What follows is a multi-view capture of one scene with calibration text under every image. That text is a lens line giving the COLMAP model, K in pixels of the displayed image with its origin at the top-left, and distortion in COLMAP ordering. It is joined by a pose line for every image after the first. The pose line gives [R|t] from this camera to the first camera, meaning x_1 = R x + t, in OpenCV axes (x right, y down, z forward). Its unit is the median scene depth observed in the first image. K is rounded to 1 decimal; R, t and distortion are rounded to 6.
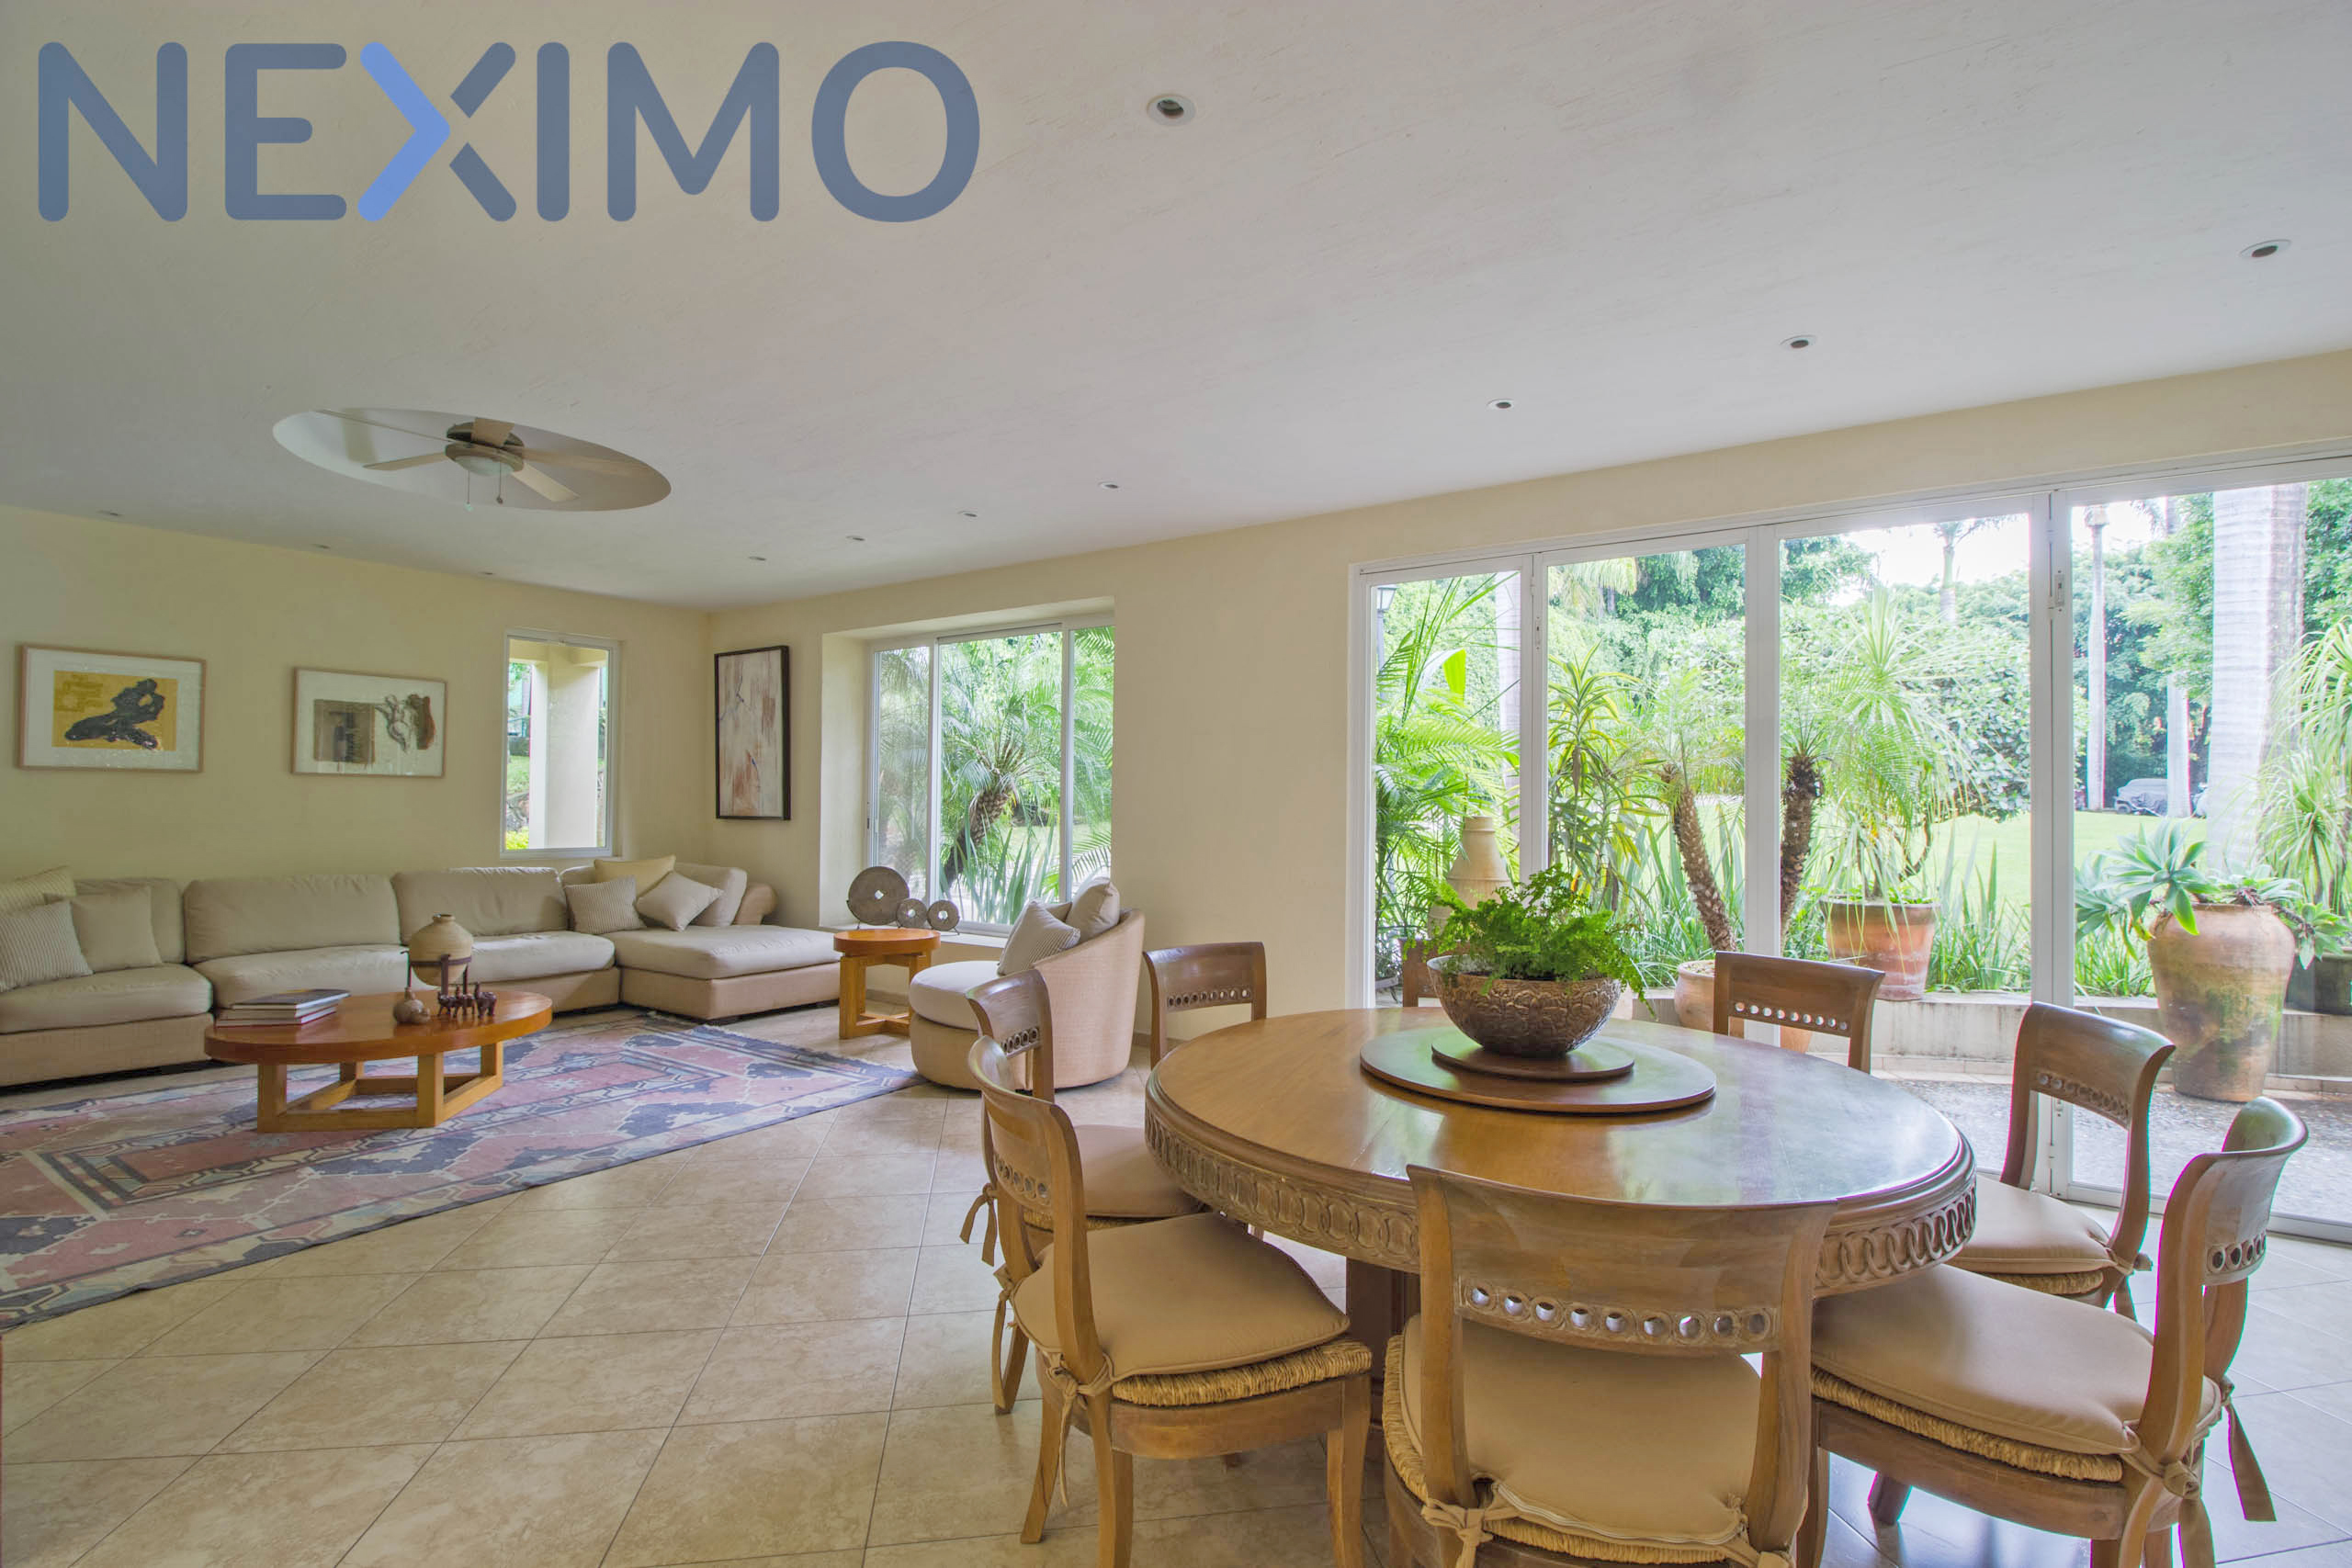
lens RADIAL K [[1111.2, 0, 1172.0], [0, 1111.2, 793.7], [0, 0, 1]] dist [-0.000171, -0.000058]
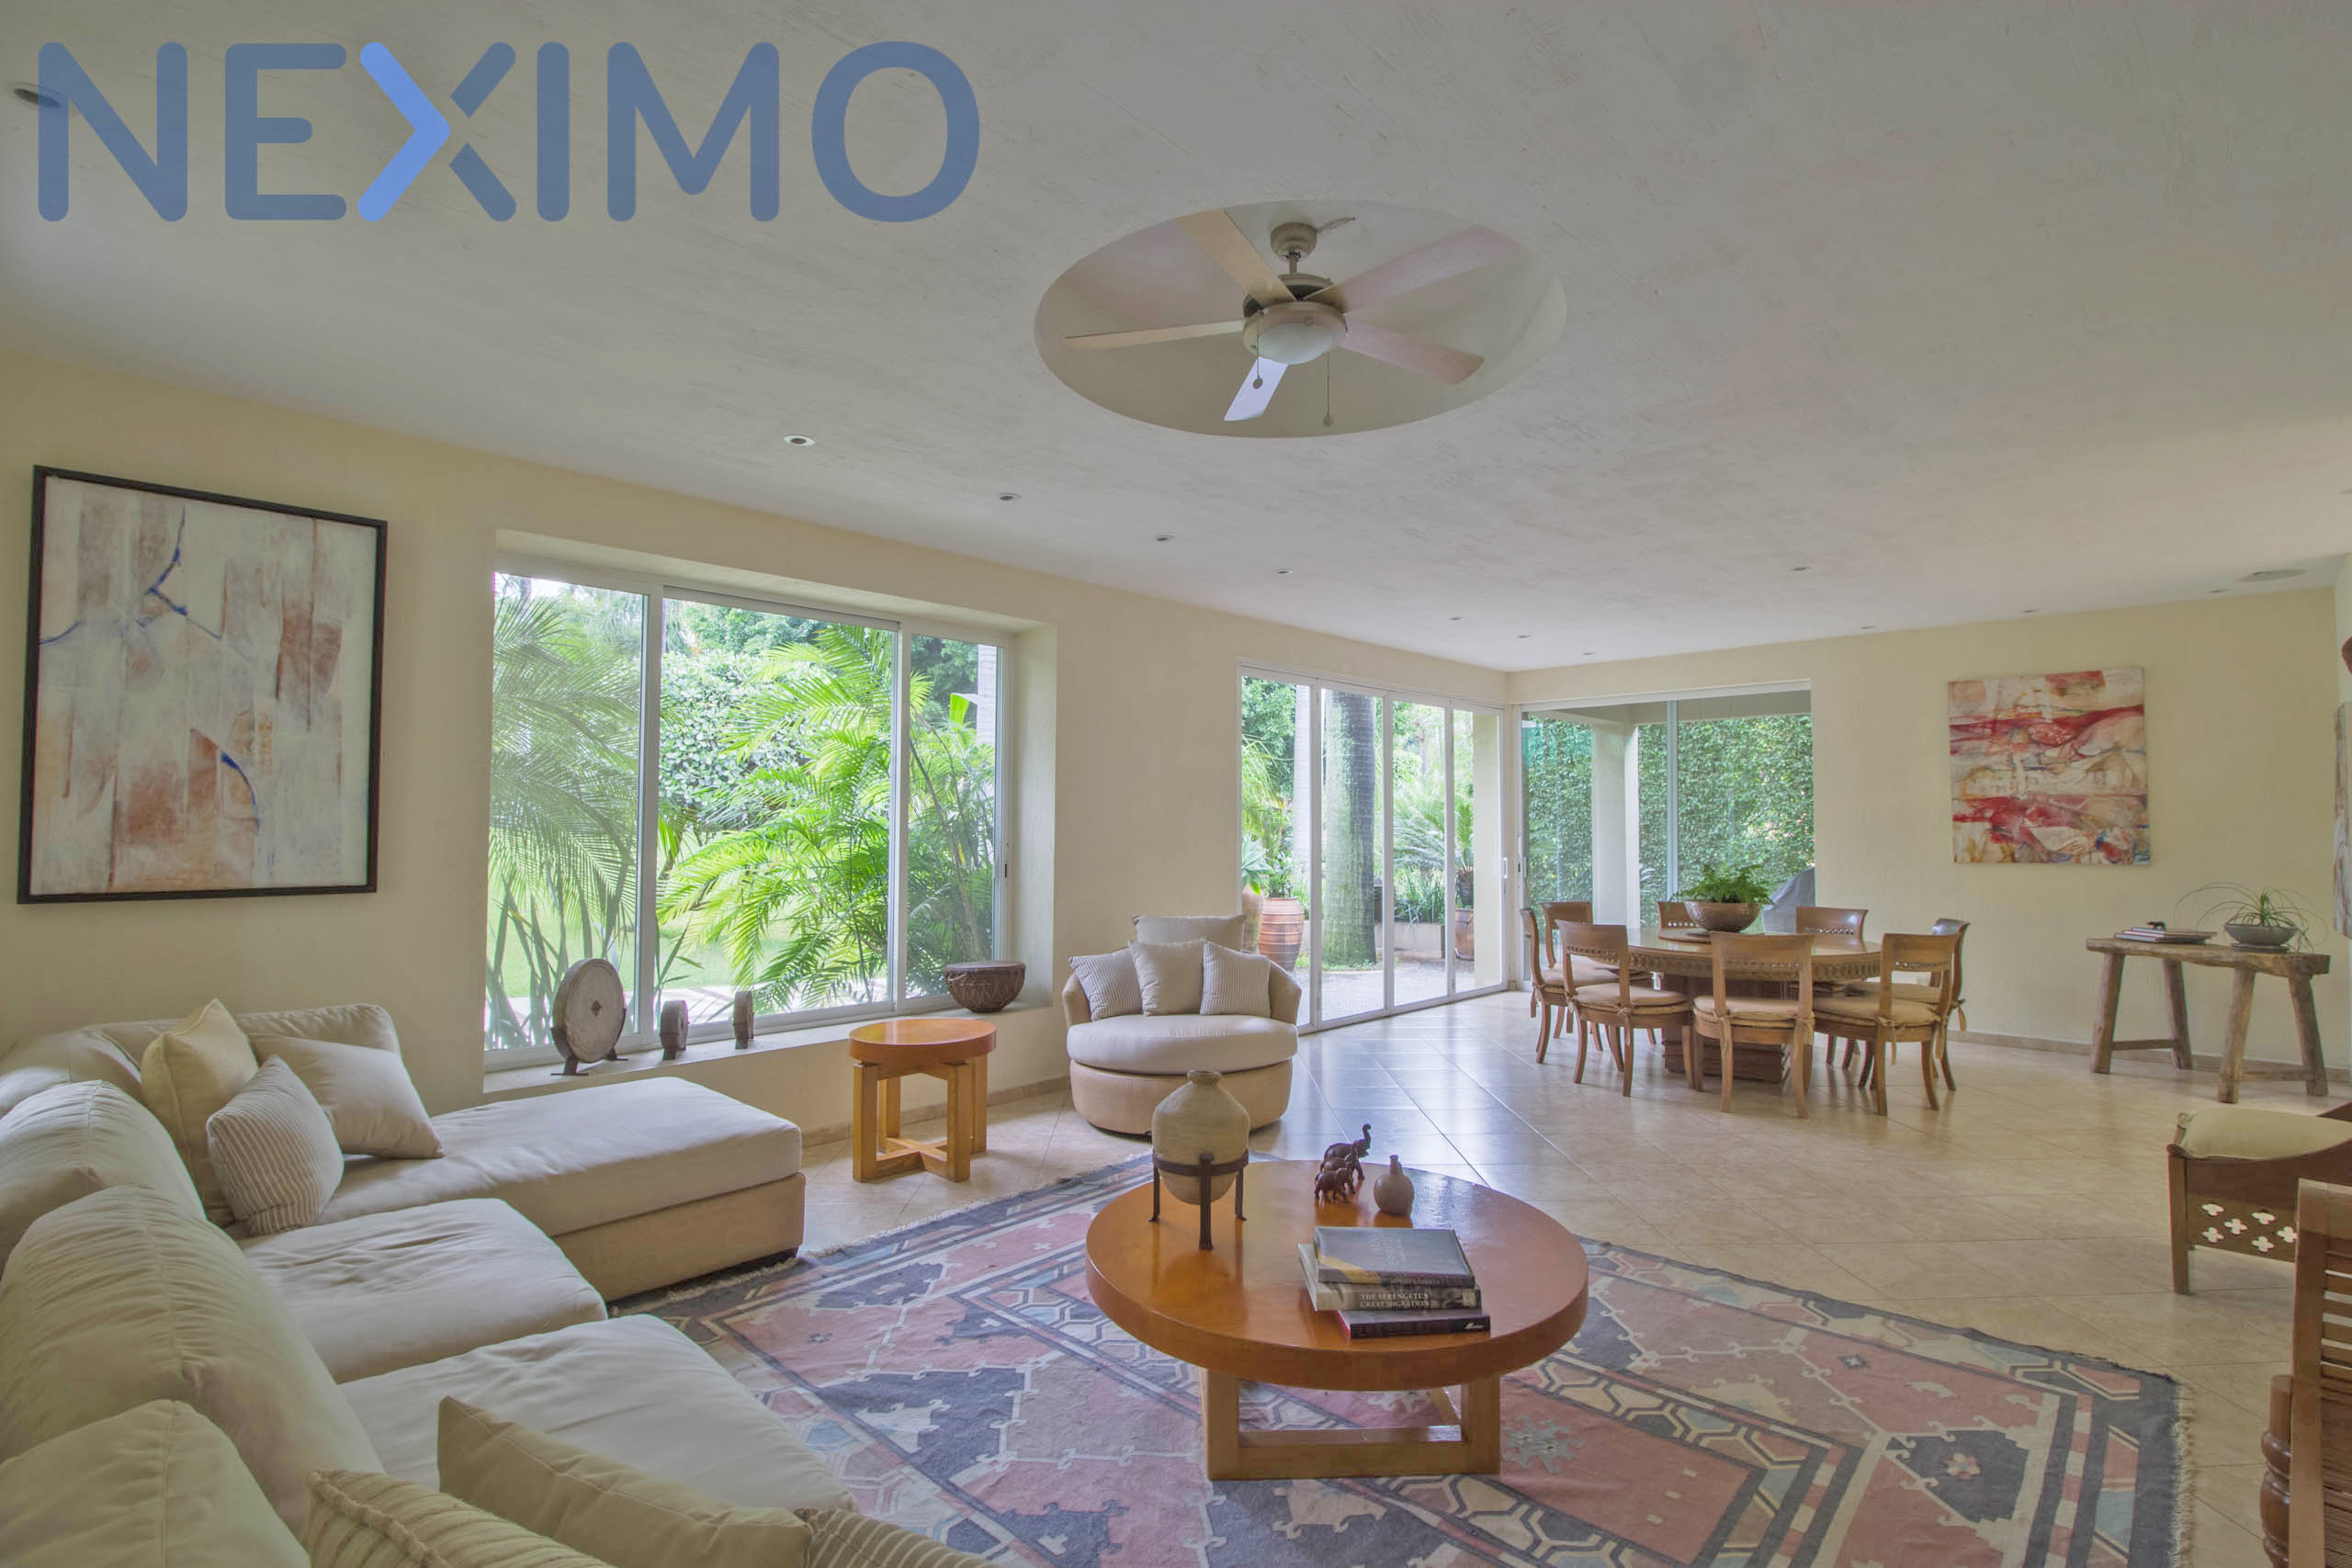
lens RADIAL K [[1111.2, 0, 1171.5], [0, 1111.2, 803.7], [0, 0, 1]] dist [-0.000171, -0.000058]
pose [[0.109986, 0.034054, 0.993350, -1.676696], [-0.008092, 0.999410, -0.033365, -0.001541], [-0.993900, -0.004368, 0.110197, 1.327713]]
